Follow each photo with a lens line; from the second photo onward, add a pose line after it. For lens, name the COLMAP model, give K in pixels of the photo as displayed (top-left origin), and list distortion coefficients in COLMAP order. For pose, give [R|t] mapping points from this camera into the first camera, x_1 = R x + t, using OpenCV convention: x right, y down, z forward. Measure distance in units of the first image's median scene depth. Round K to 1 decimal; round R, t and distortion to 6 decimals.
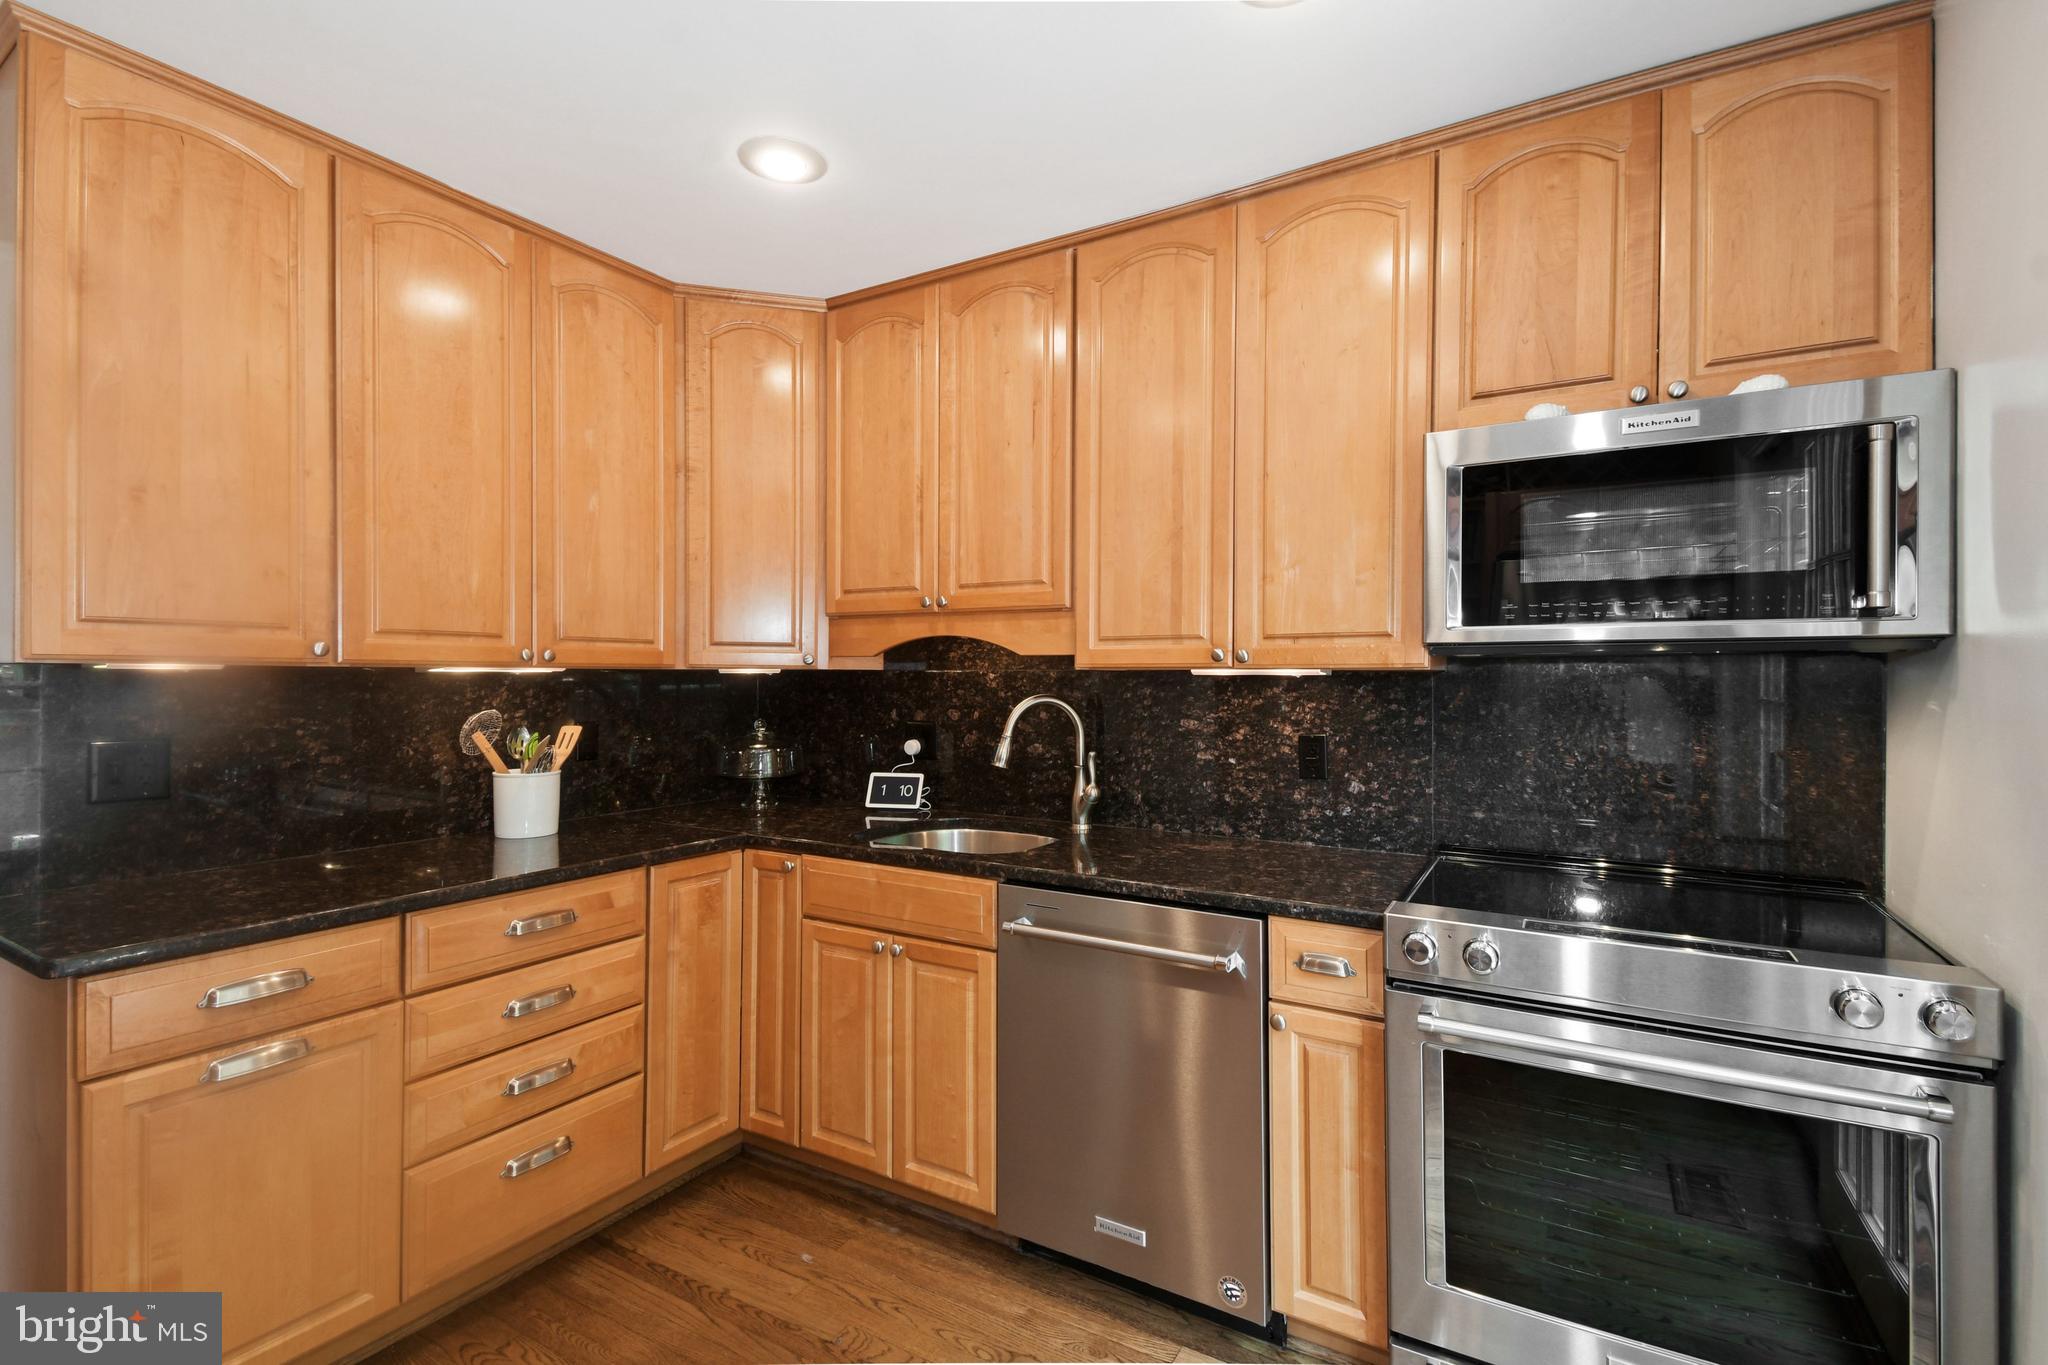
lens RADIAL K [[915.6, 0, 1064.0], [0, 915.6, 690.2], [0, 0, 1]] dist [0.027598, -0.014249]
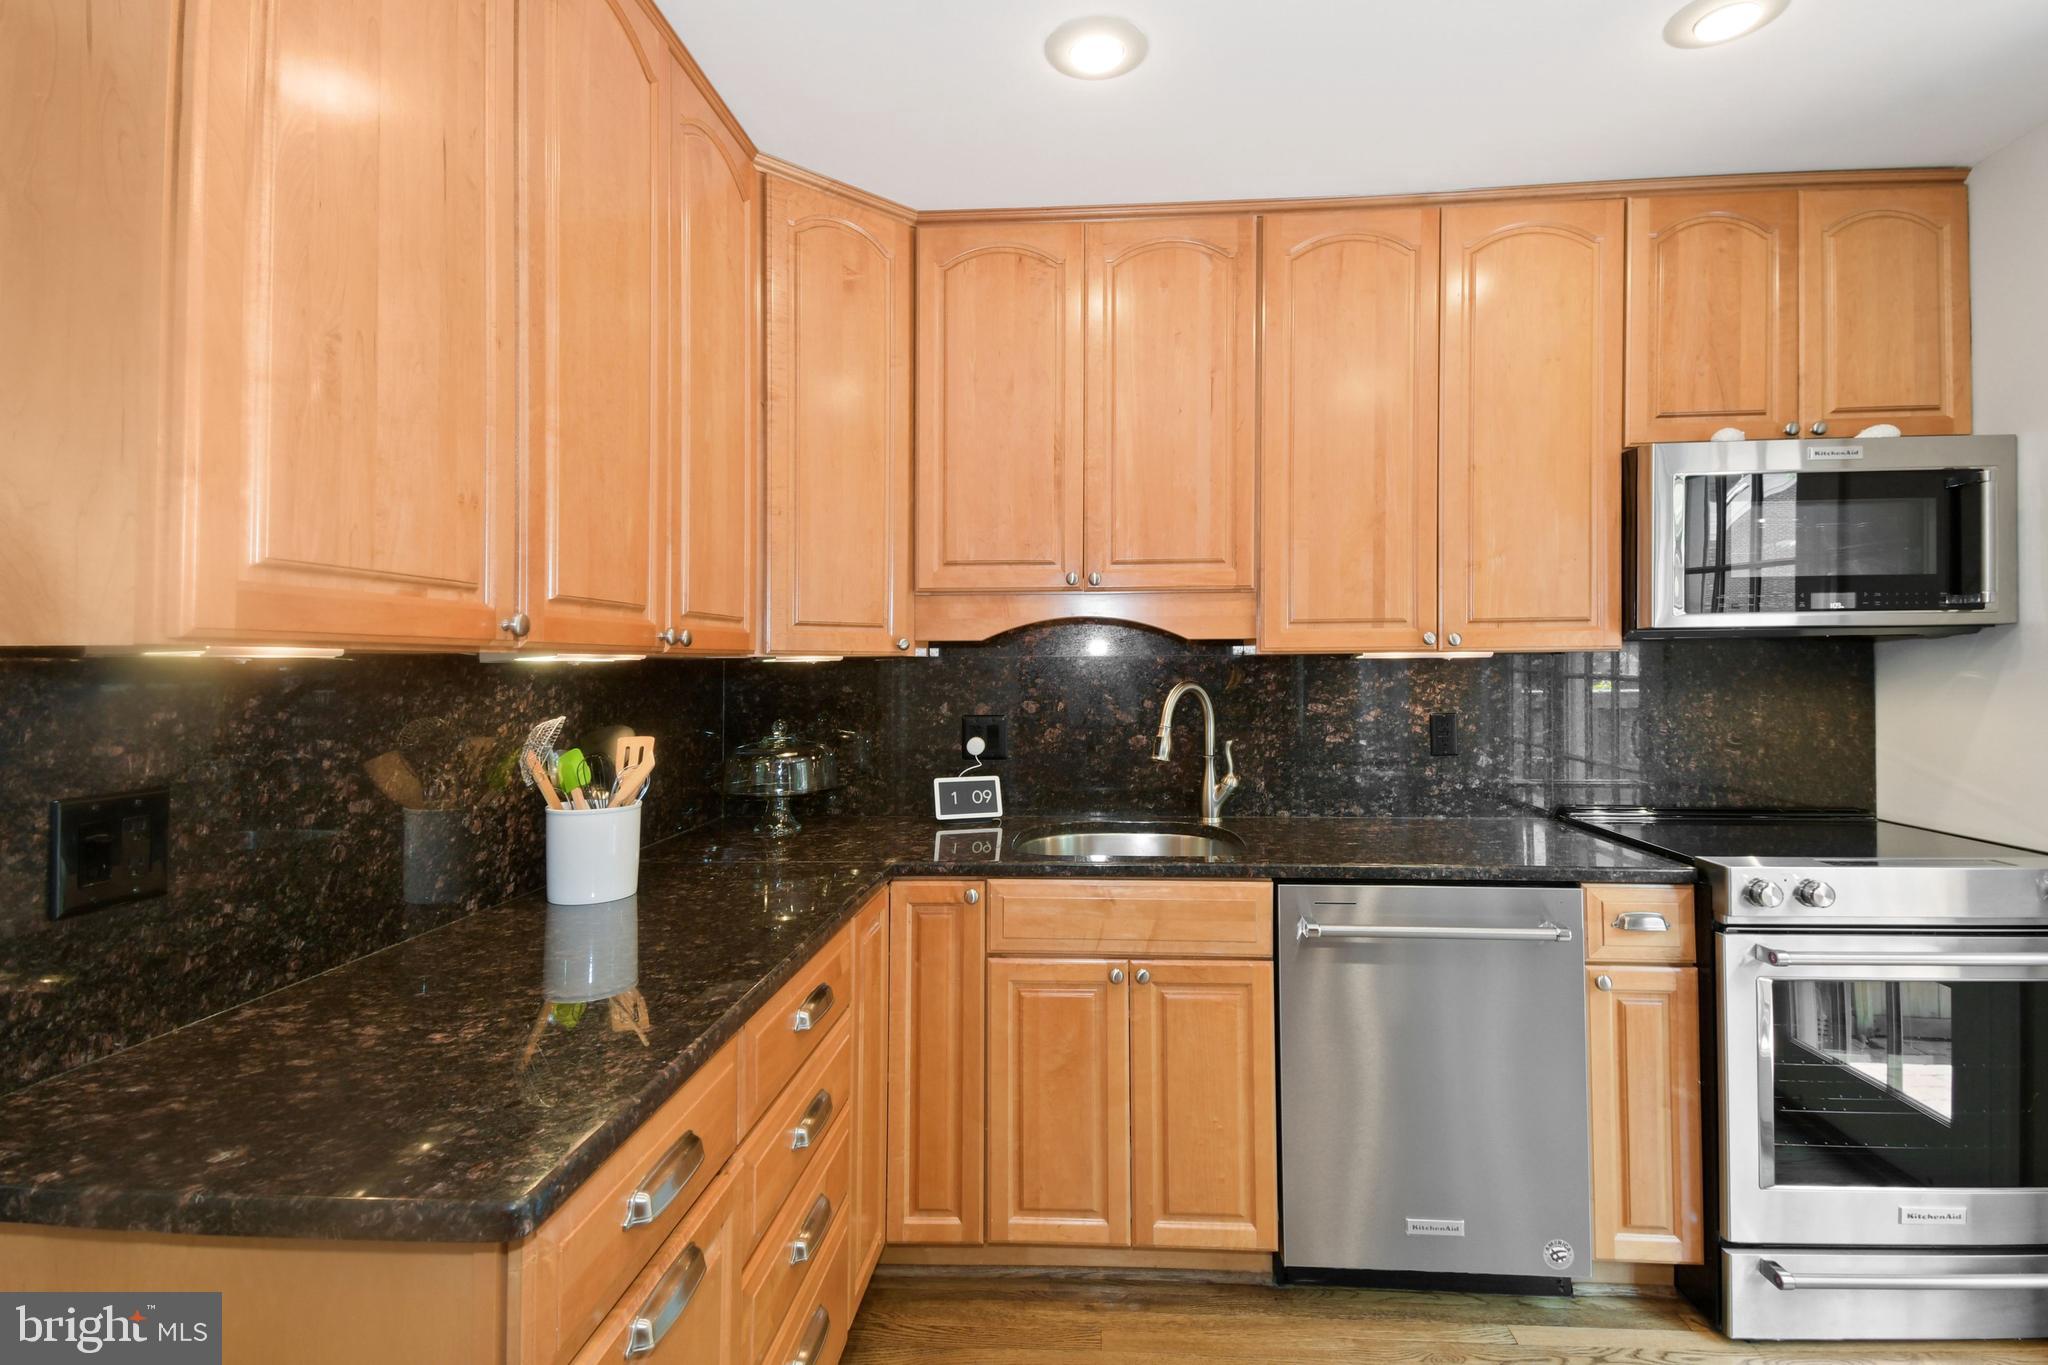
lens RADIAL K [[915.6, 0, 1044.5], [0, 915.6, 663.9], [0, 0, 1]] dist [0.027598, -0.014249]
pose [[0.897896, -0.008508, 0.440126, -0.657855], [0.017416, 0.999717, -0.016205, -0.000564], [-0.439864, 0.022215, 0.897790, 0.259538]]
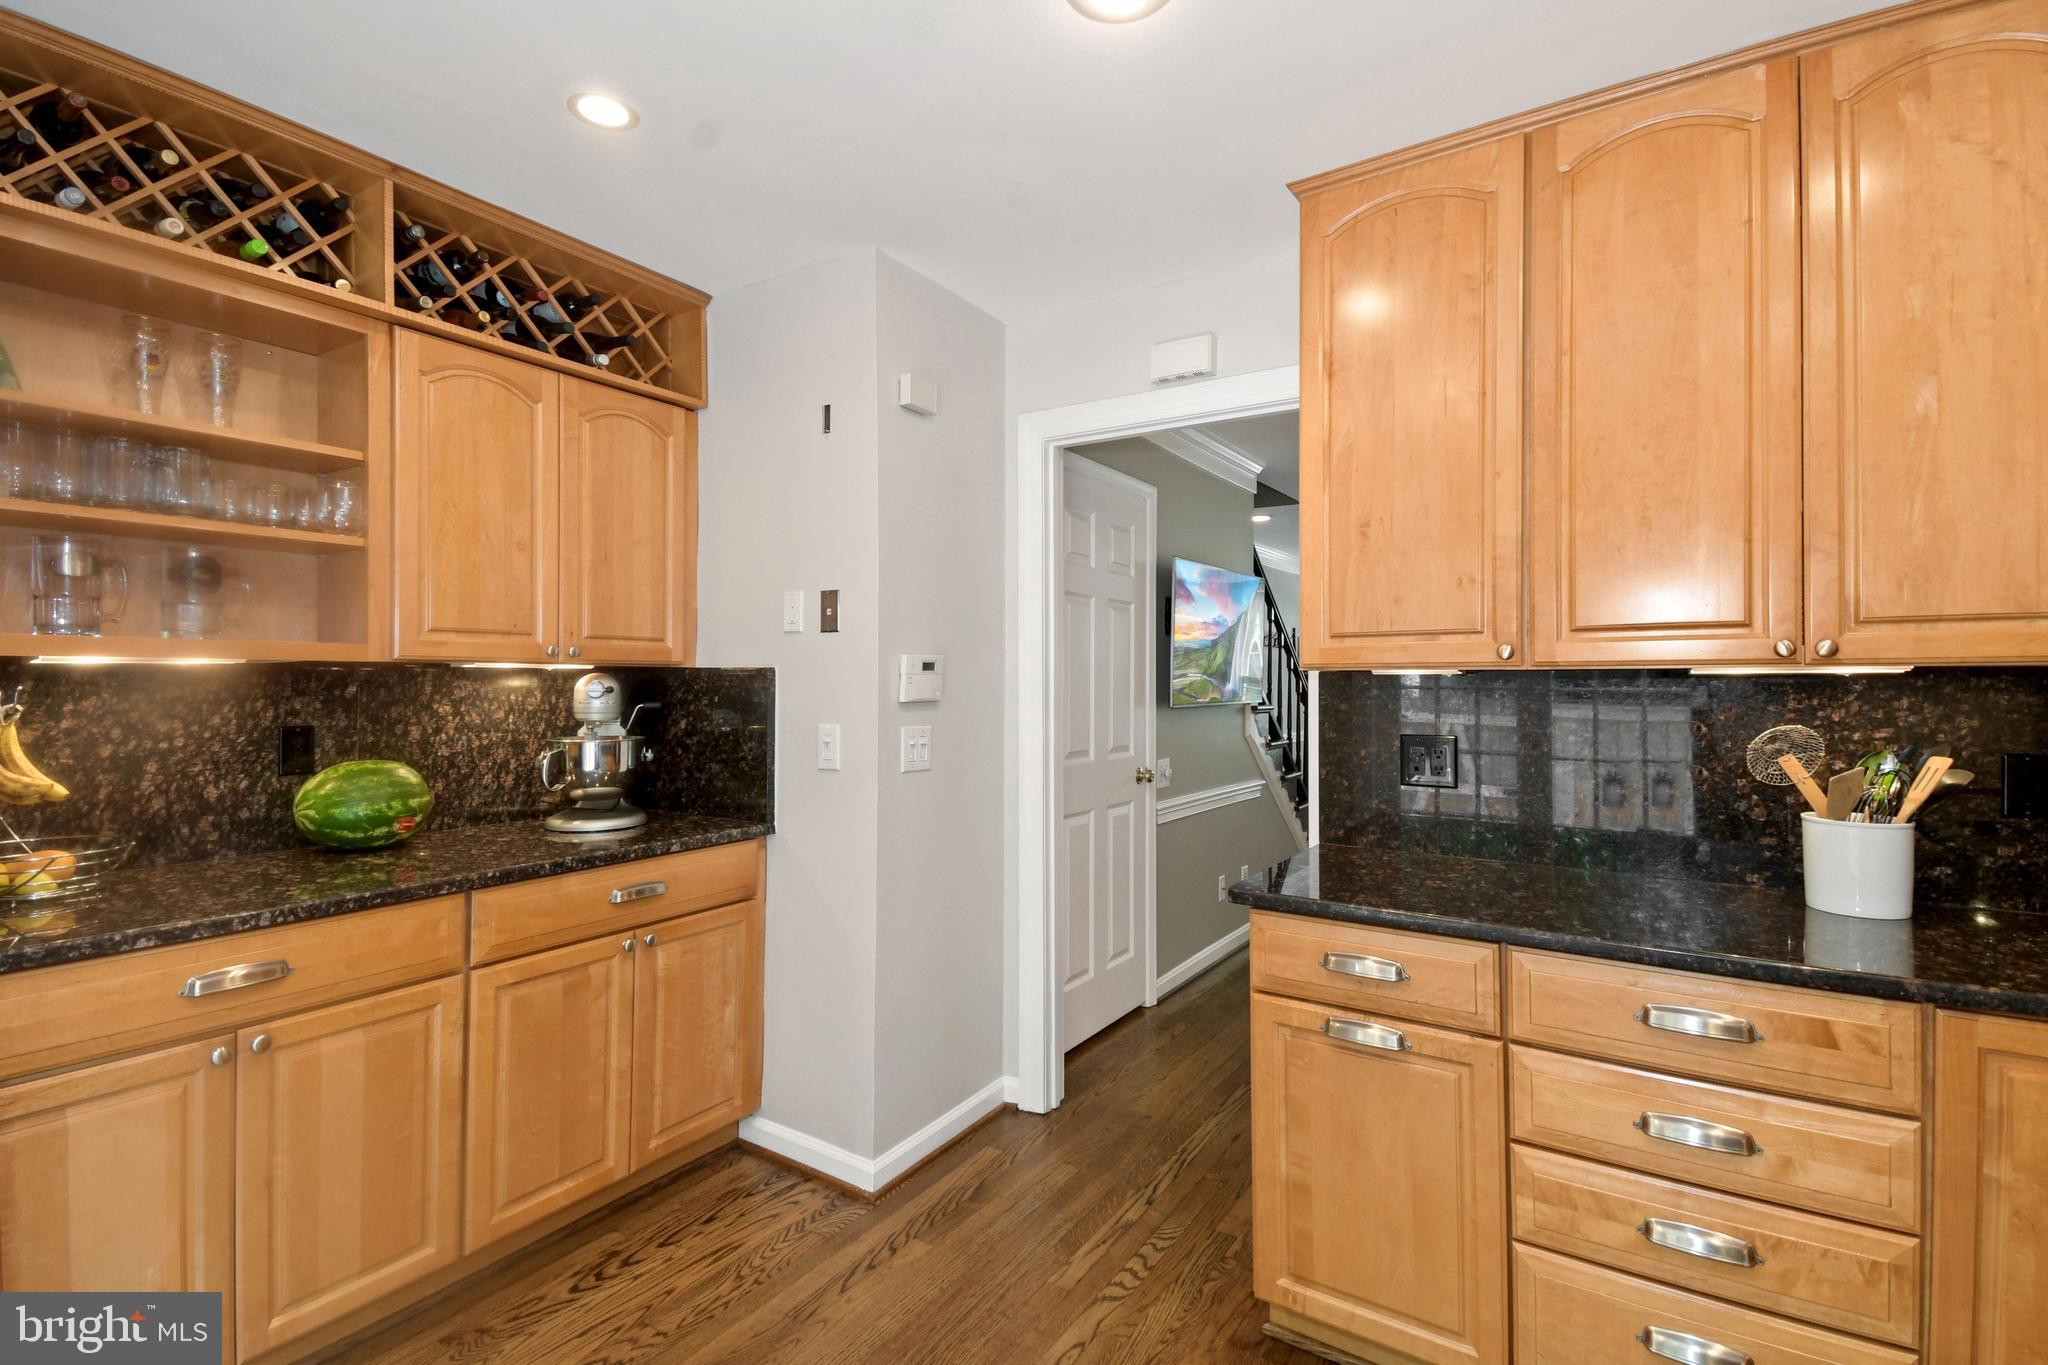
lens RADIAL K [[915.6, 0, 1015.9], [0, 915.6, 683.7], [0, 0, 1]] dist [0.027598, -0.014249]
pose [[-0.058145, -0.006473, -0.998287, 0.166090], [-0.013930, 0.999887, -0.005672, 0.001174], [0.998211, 0.013576, -0.058229, 0.471969]]
